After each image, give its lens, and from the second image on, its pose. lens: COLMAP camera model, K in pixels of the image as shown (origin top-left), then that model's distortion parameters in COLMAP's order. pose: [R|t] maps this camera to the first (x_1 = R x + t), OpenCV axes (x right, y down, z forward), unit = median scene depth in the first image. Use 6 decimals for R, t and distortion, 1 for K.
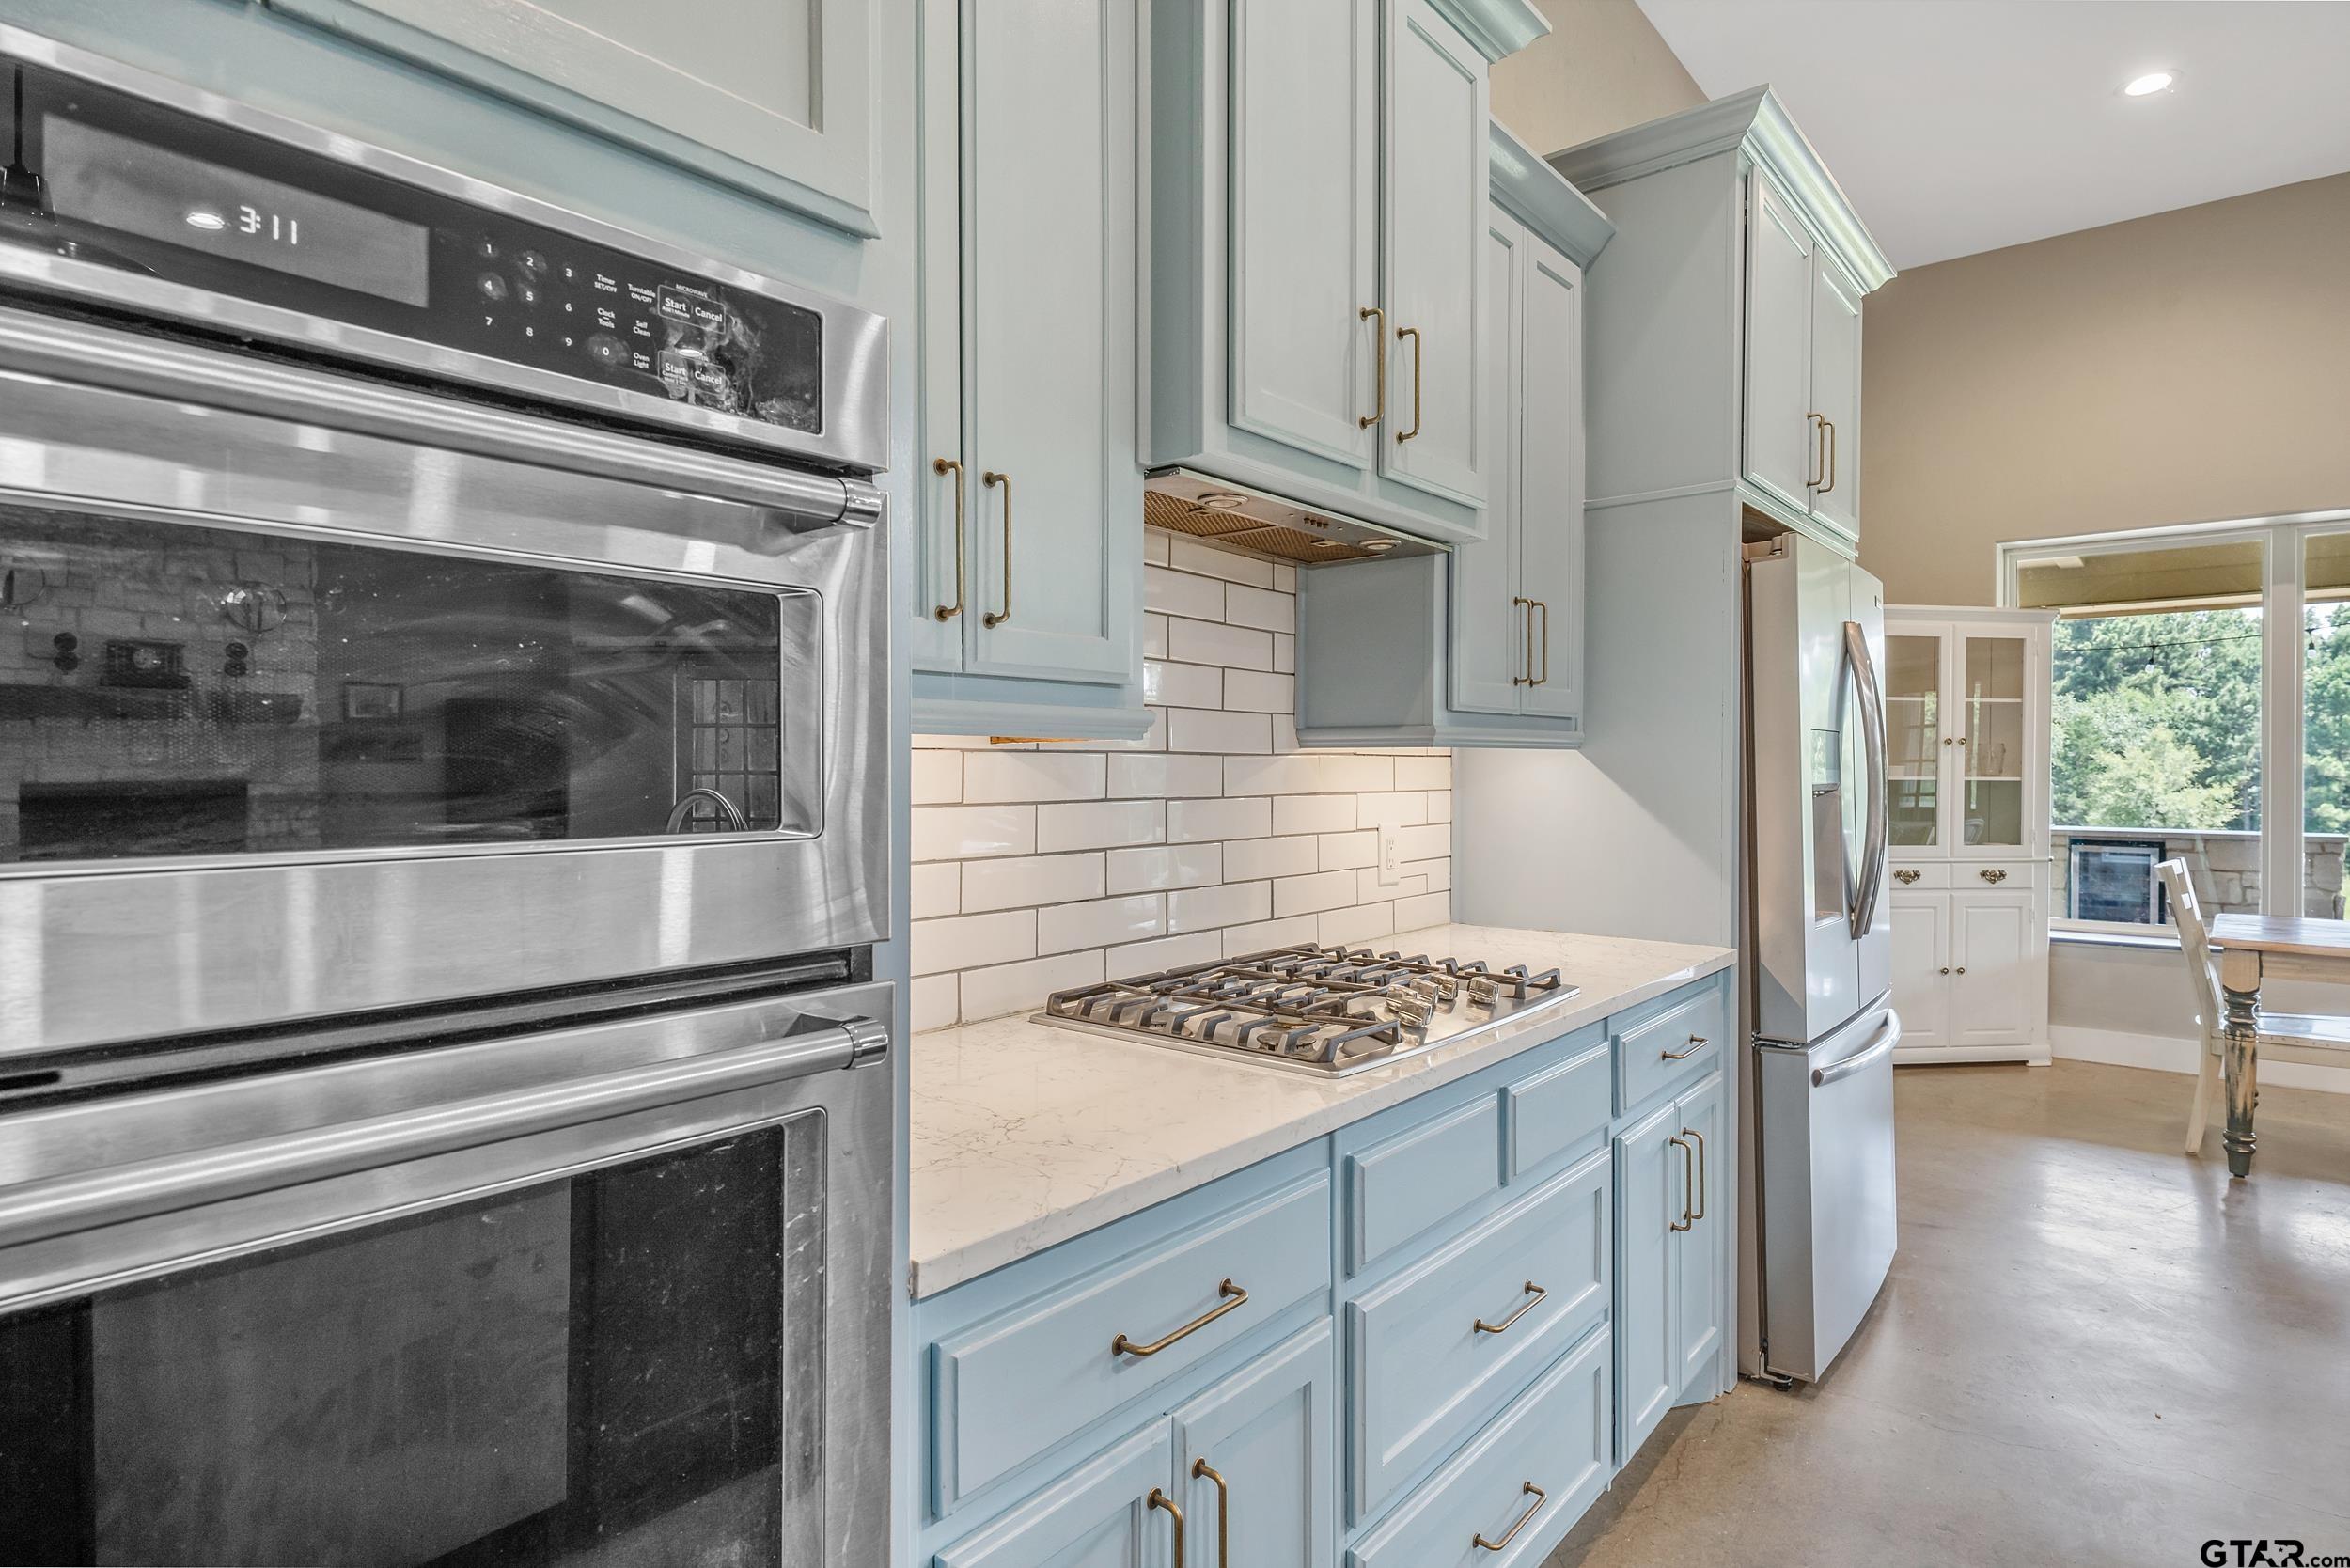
lens RADIAL K [[1249.6, 0, 1165.5], [0, 1249.6, 771.8], [0, 0, 1]] dist [-0.002118, -0.000736]
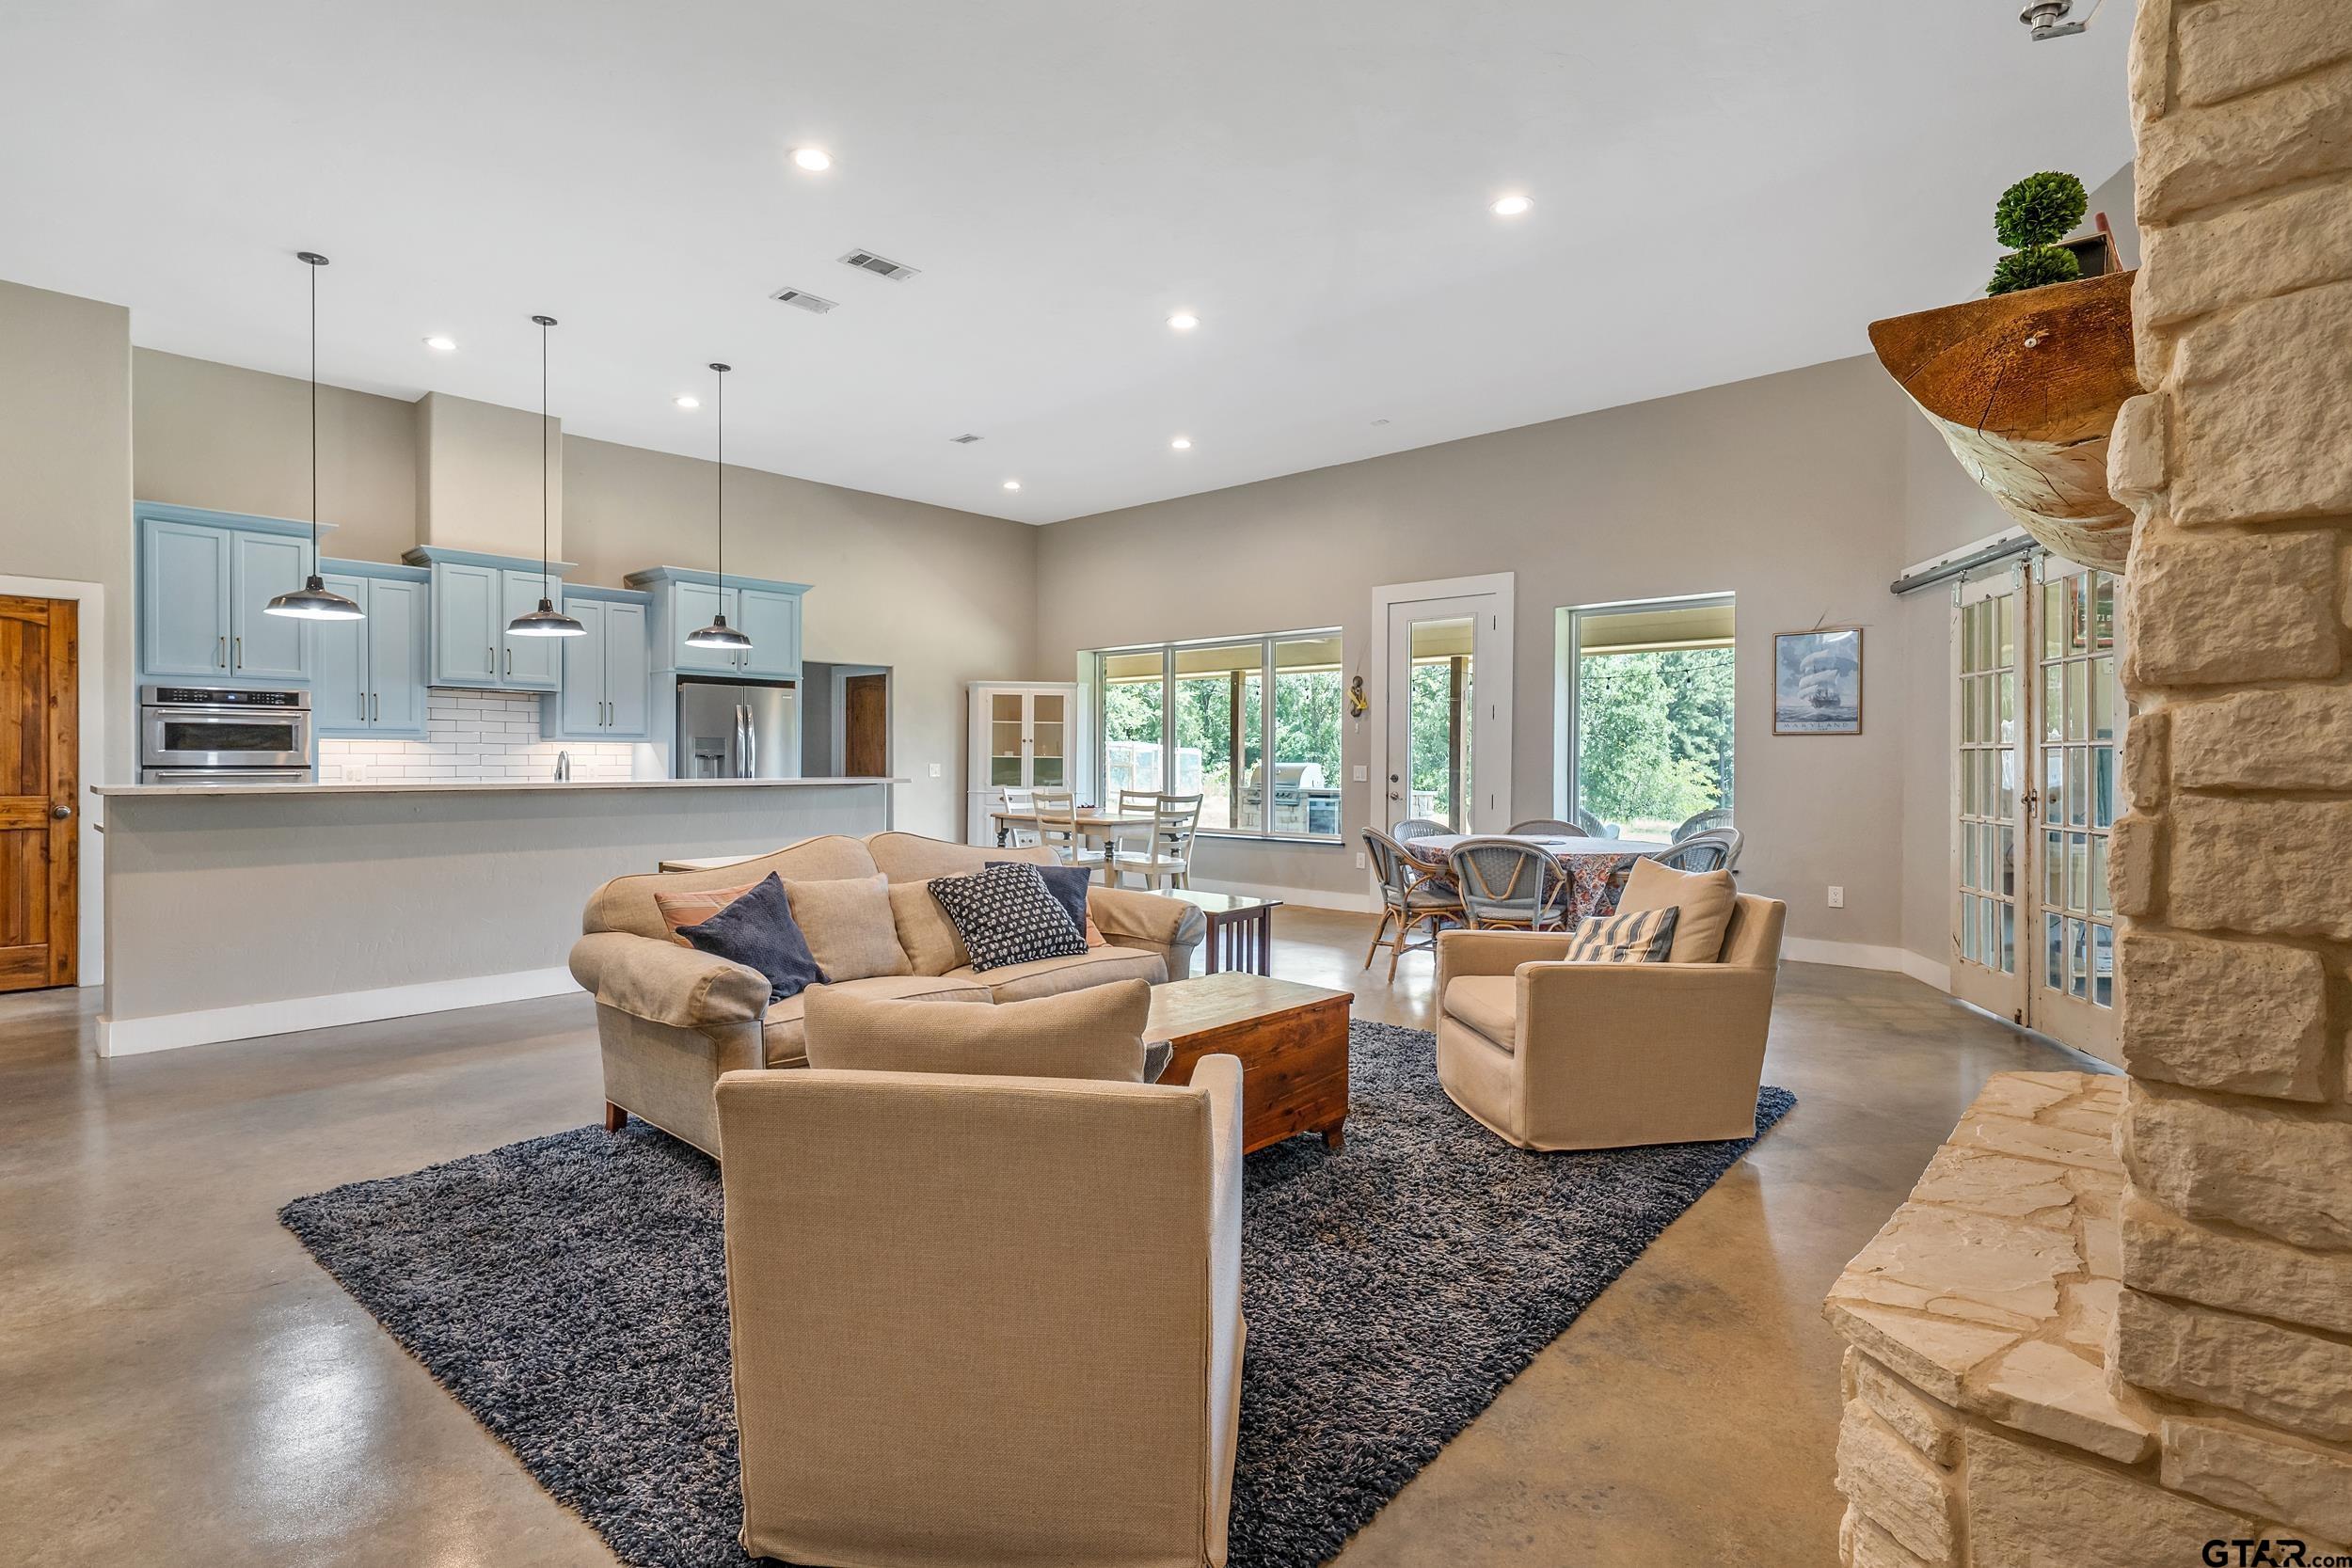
lens RADIAL K [[1120.0, 0, 1158.9], [0, 1120.0, 777.1], [0, 0, 1]] dist [-0.004400, 0.000758]
pose [[0.998883, 0.006030, -0.046869, 0.931198], [-0.005417, 0.999898, 0.013189, 0.013292], [0.046944, -0.012920, 0.998814, -0.997268]]
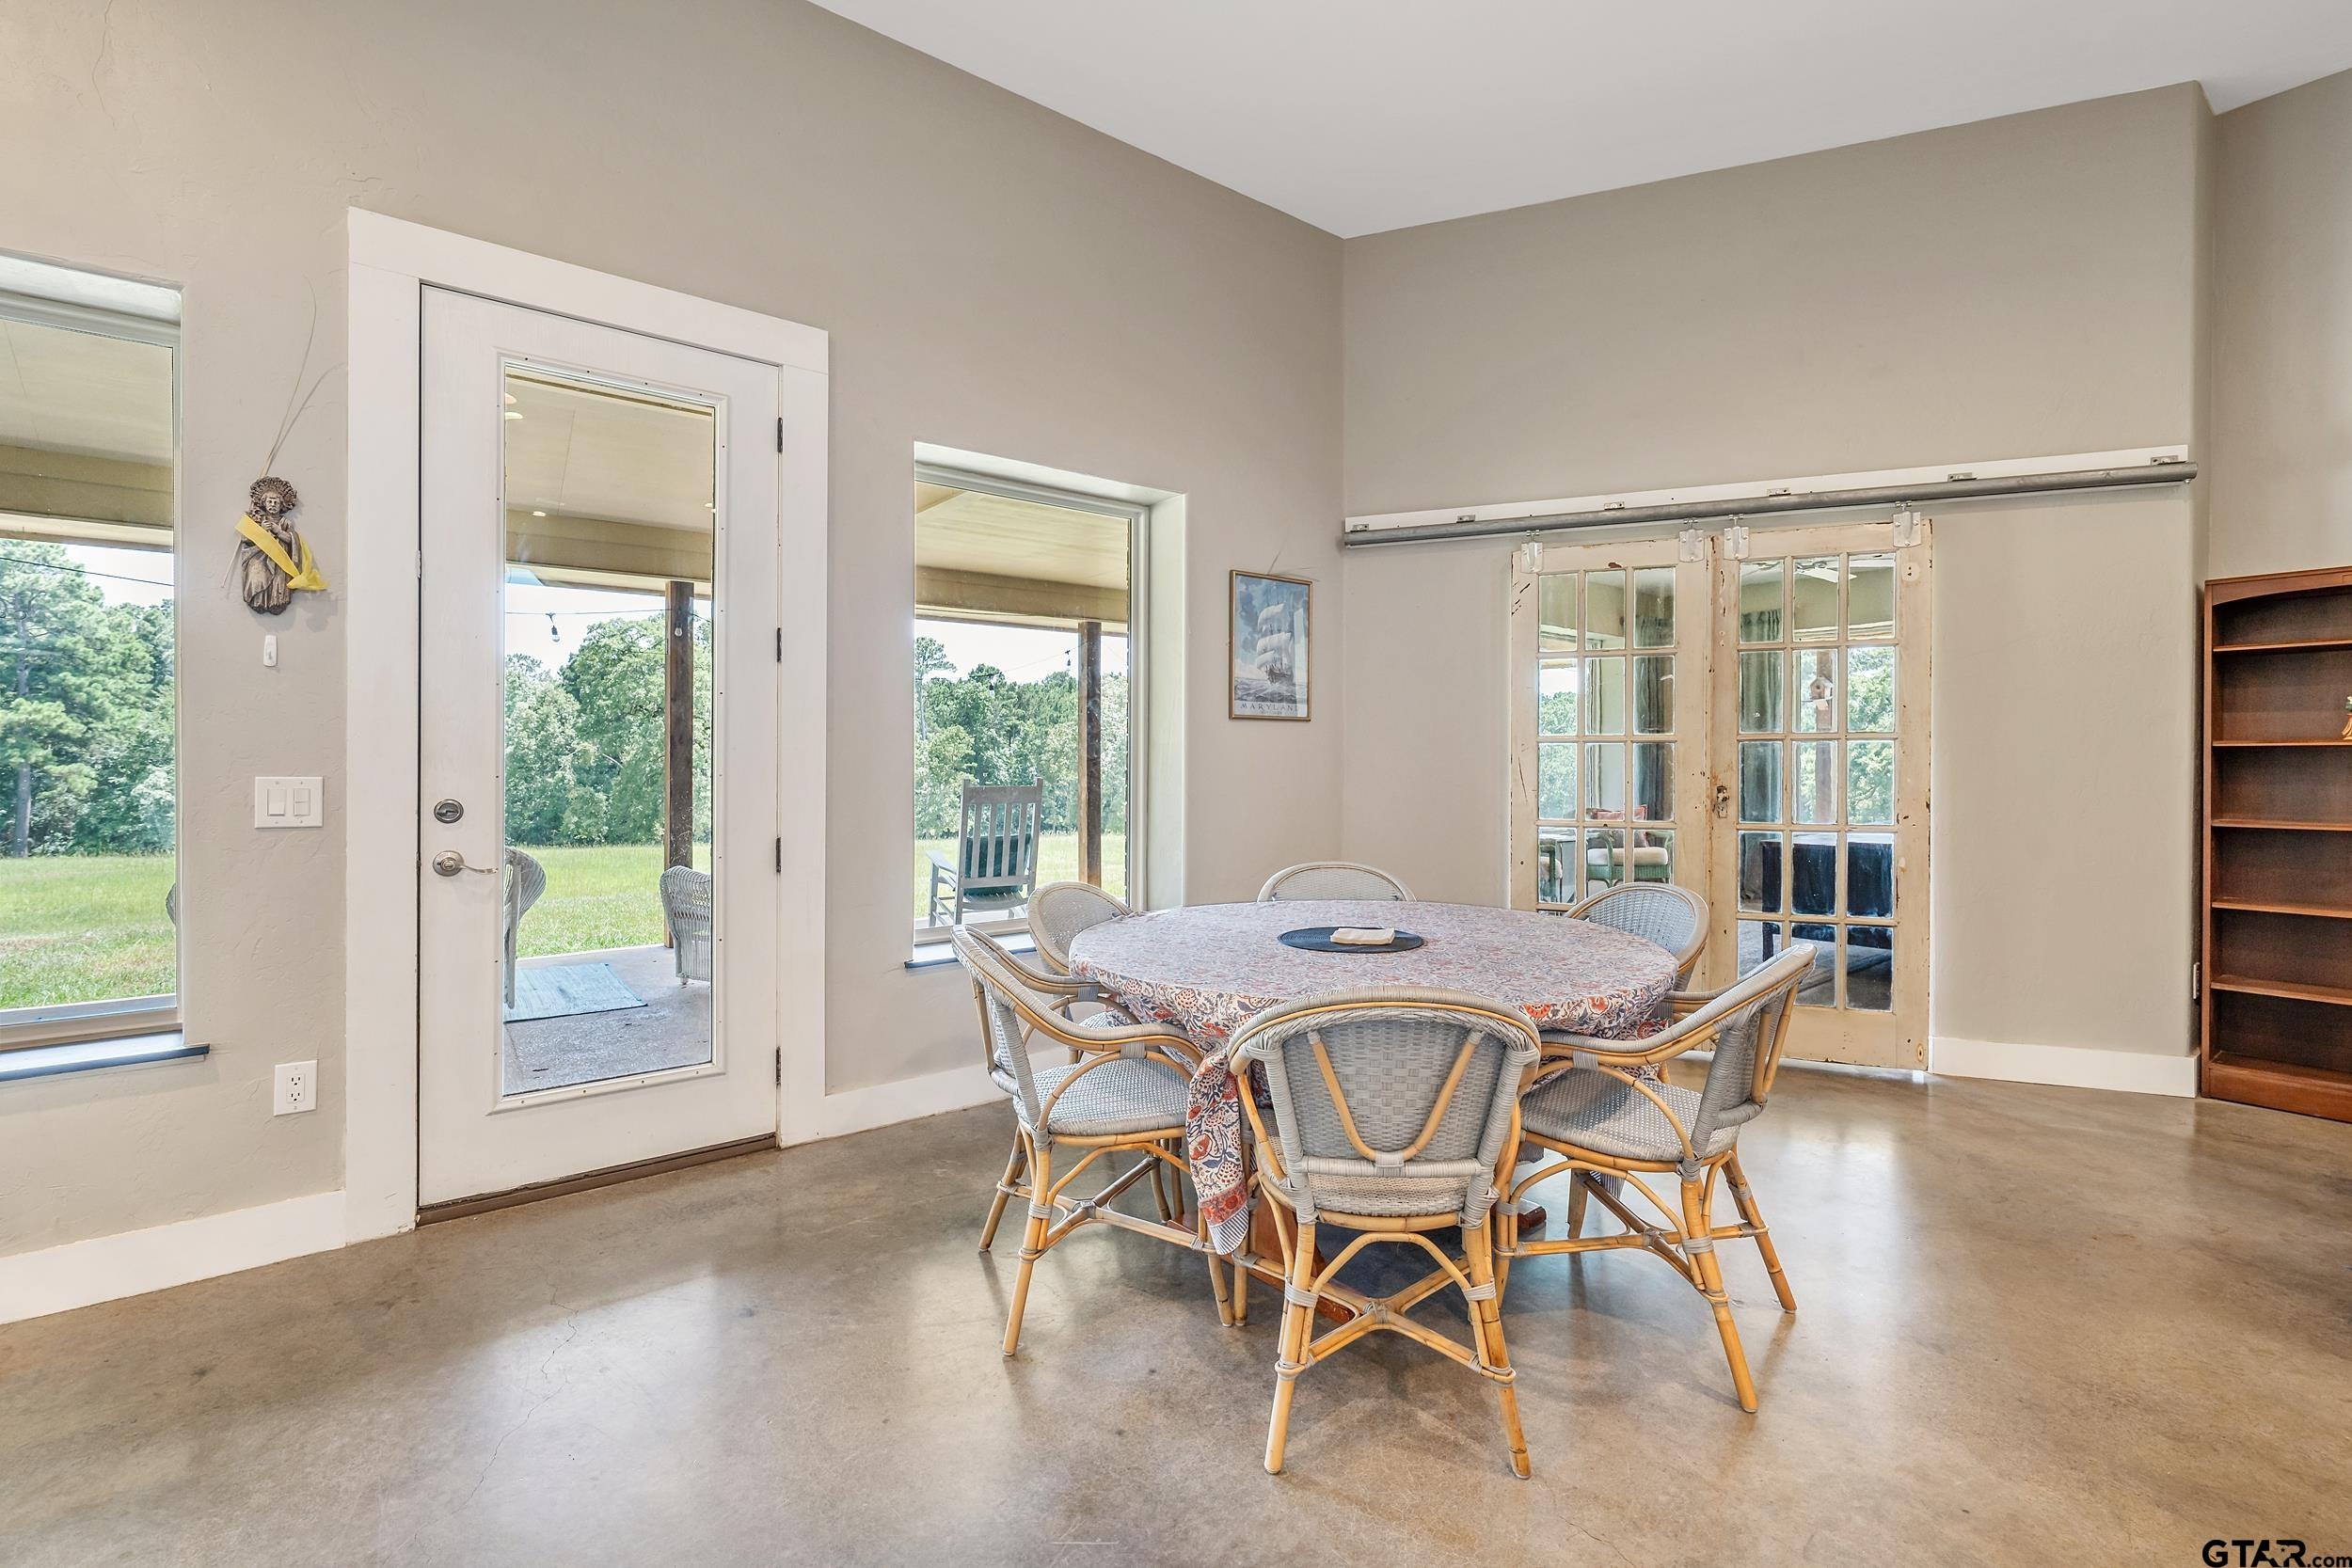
lens RADIAL K [[1021.2, 0, 1172.1], [0, 1021.2, 762.1], [0, 0, 1]] dist [0.002584, -0.000424]
pose [[0.209140, -0.002764, 0.977882, 0.787654], [0.003663, 0.999991, 0.002043, 0.010510], [-0.977879, 0.003155, 0.209148, 0.157123]]
